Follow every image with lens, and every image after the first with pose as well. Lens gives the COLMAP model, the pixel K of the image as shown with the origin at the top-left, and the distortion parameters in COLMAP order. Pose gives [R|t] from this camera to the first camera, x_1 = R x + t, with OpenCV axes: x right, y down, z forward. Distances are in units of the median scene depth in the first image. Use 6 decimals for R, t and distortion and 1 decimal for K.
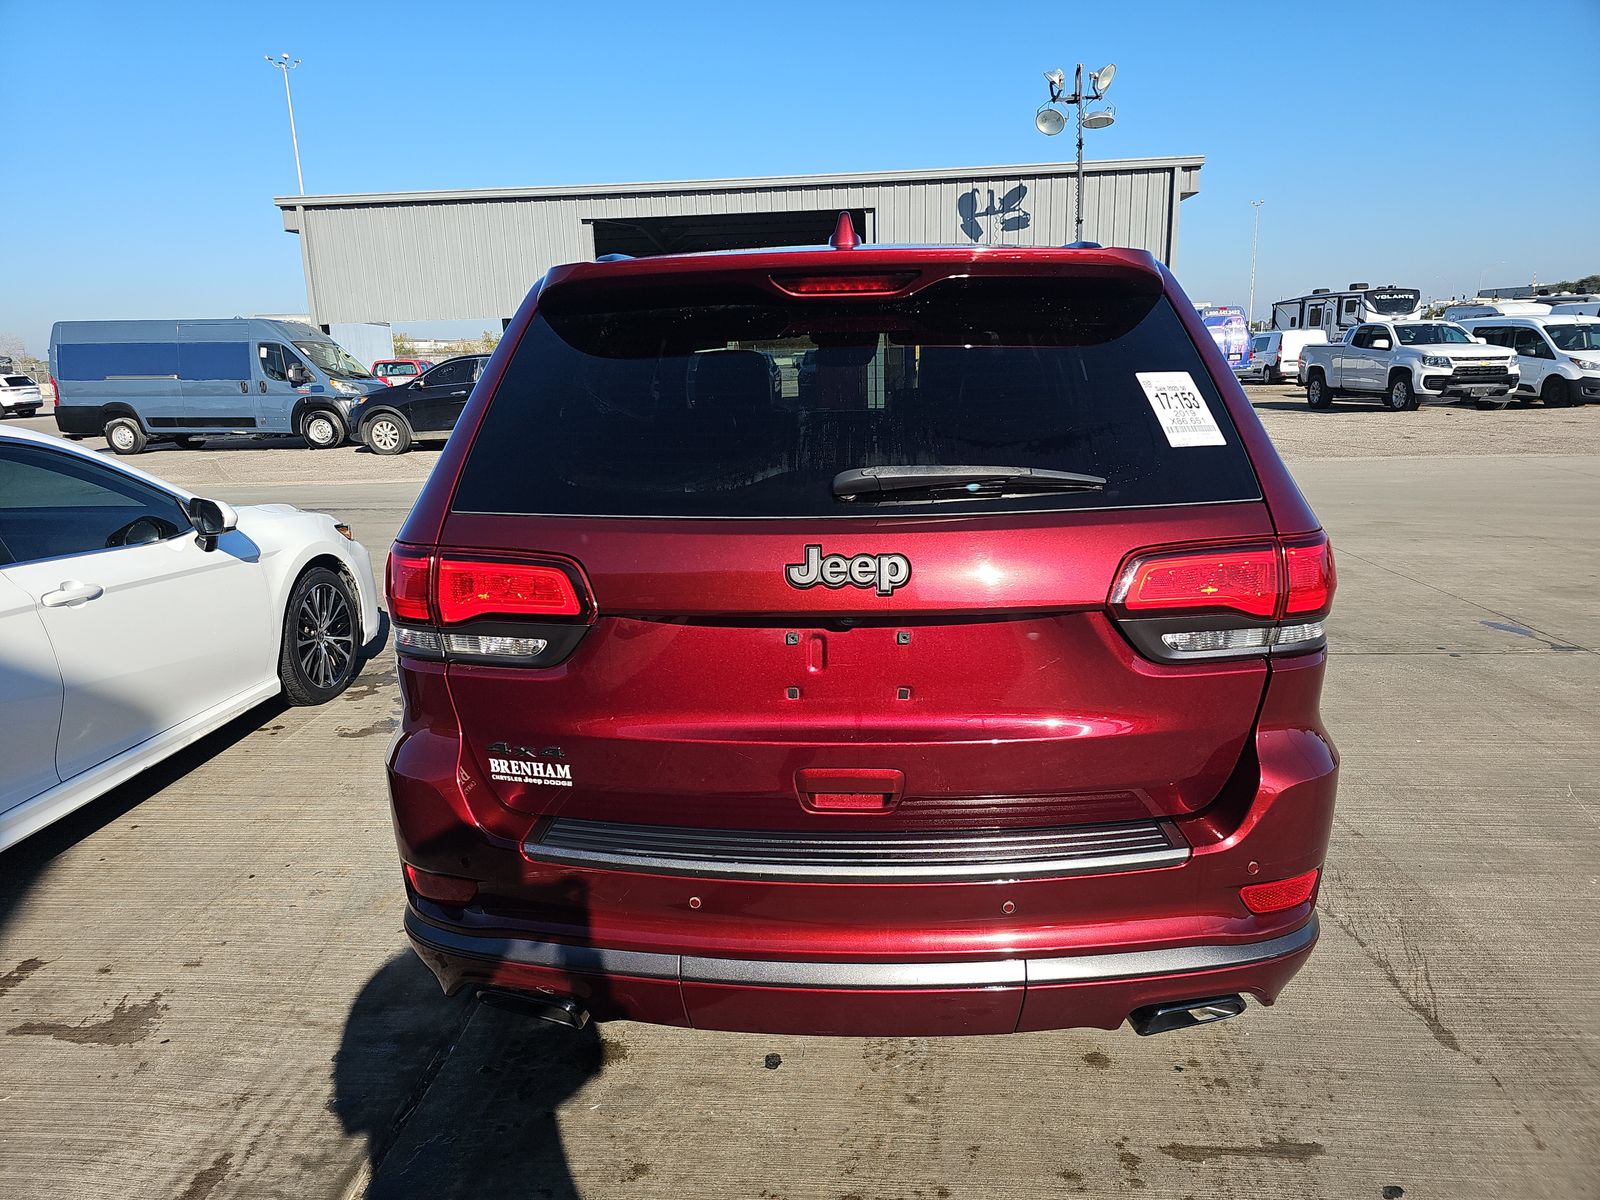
lens RADIAL K [[1071.4, 0, 810.0], [0, 1071.4, 605.4], [0, 0, 1]] dist [0.066271, -0.076507]
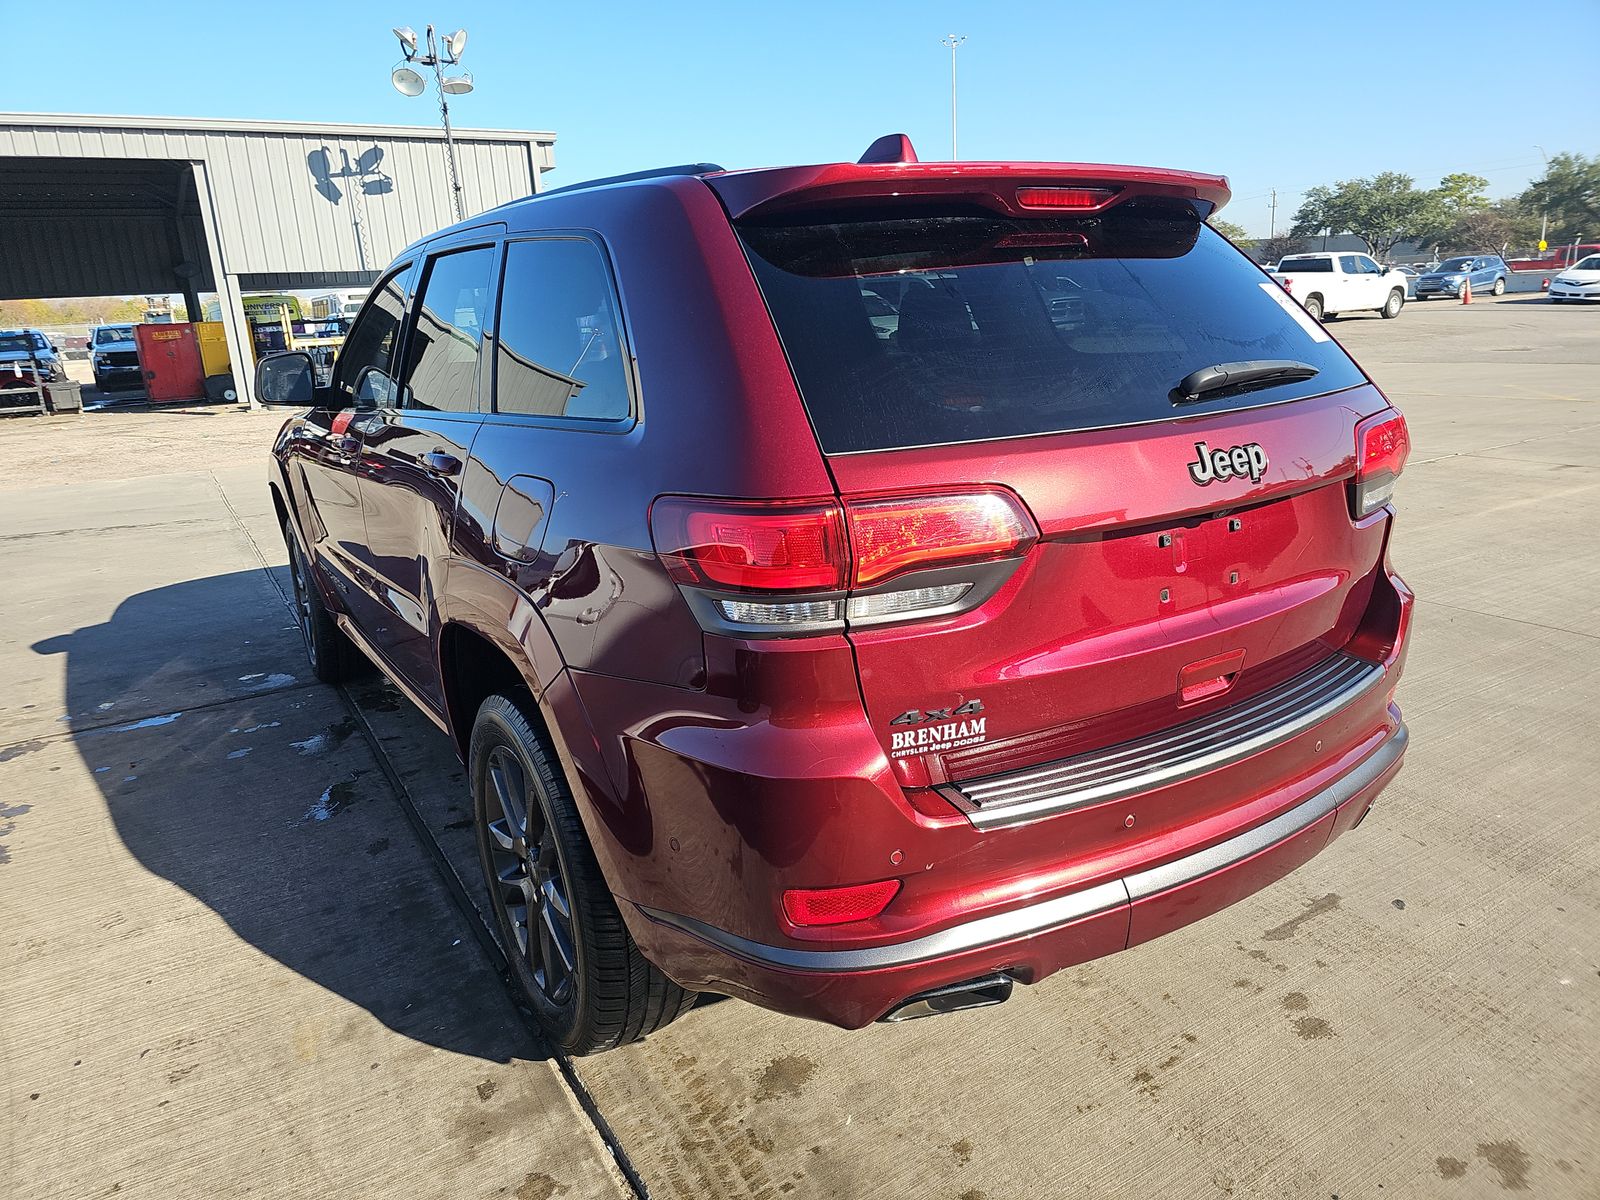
lens RADIAL K [[1051.1, 0, 744.6], [0, 1051.1, 602.9], [0, 0, 1]] dist [0.063851, -0.048394]
pose [[0.826020, -0.163049, 0.539542, -0.121415], [0.151888, 0.986225, 0.065500, -0.005001], [-0.542790, 0.027845, 0.839407, 0.051851]]
